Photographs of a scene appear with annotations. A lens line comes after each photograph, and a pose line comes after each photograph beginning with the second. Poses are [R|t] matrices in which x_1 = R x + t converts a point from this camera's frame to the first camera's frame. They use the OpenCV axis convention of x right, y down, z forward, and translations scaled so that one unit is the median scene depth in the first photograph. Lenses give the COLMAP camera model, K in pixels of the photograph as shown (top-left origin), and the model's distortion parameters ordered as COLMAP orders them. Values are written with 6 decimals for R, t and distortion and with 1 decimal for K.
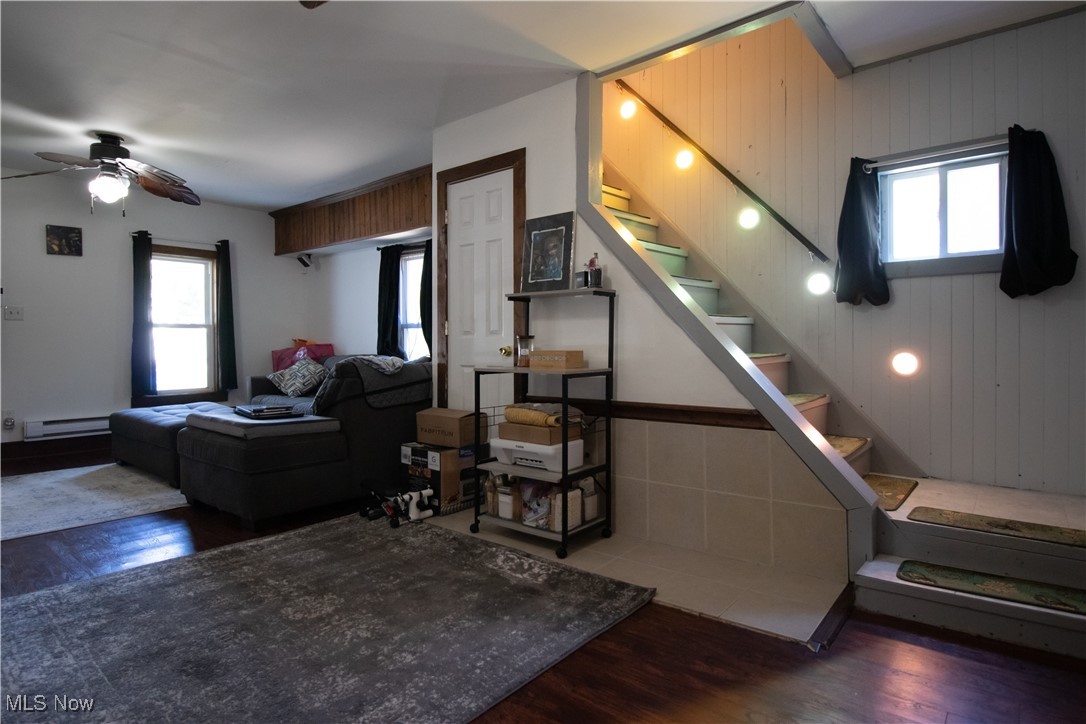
lens RADIAL K [[588.6, 0, 539.1], [0, 588.6, 341.3], [0, 0, 1]] dist [0.001198, -0.012443]
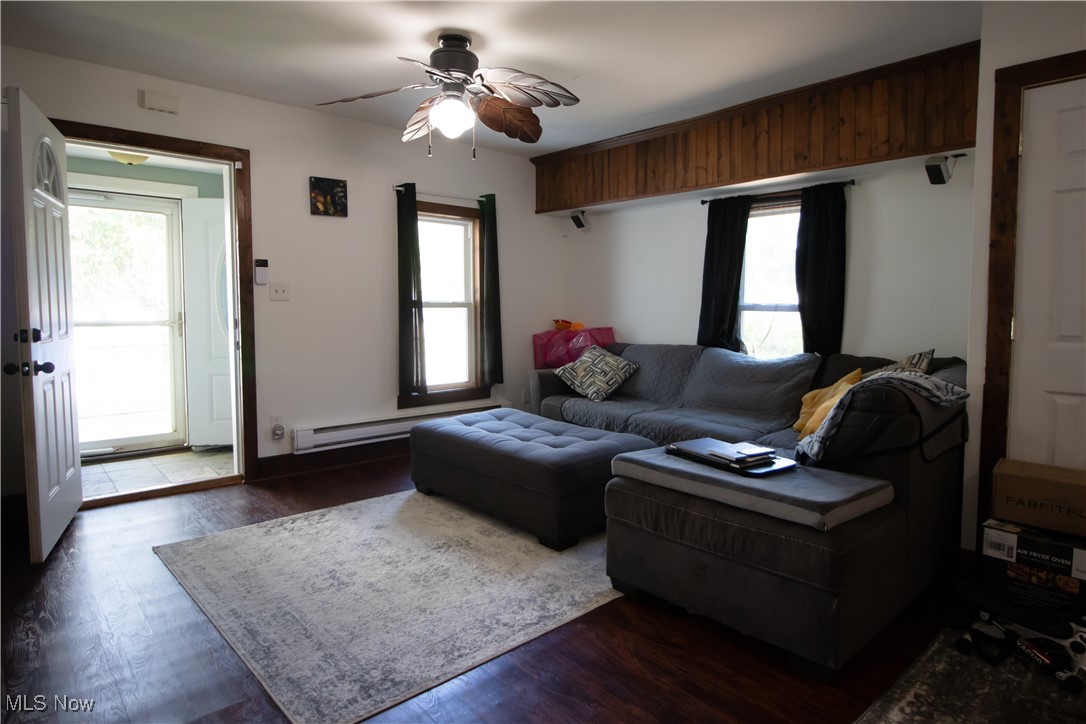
lens RADIAL K [[620.9, 0, 536.9], [0, 620.9, 345.4], [0, 0, 1]] dist [0.003845, -0.013270]
pose [[0.988424, 0.016990, -0.150760, -0.583026], [-0.006756, 0.997653, 0.068139, -0.048083], [0.151564, -0.066332, 0.986219, 0.308422]]
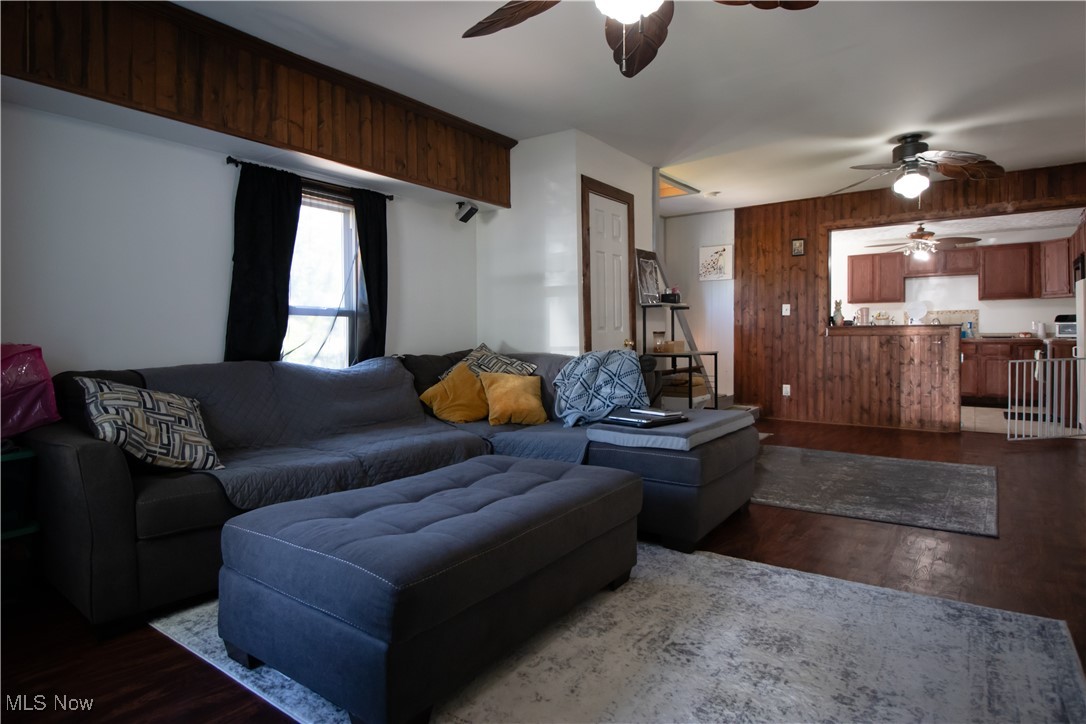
lens RADIAL K [[593.9, 0, 538.3], [0, 593.9, 347.0], [0, 0, 1]] dist [0.000552, -0.011769]
pose [[-0.052849, -0.015871, 0.998476, -1.327730], [0.004311, 0.999861, 0.016122, 0.003023], [-0.998593, 0.005156, -0.052773, 1.228726]]
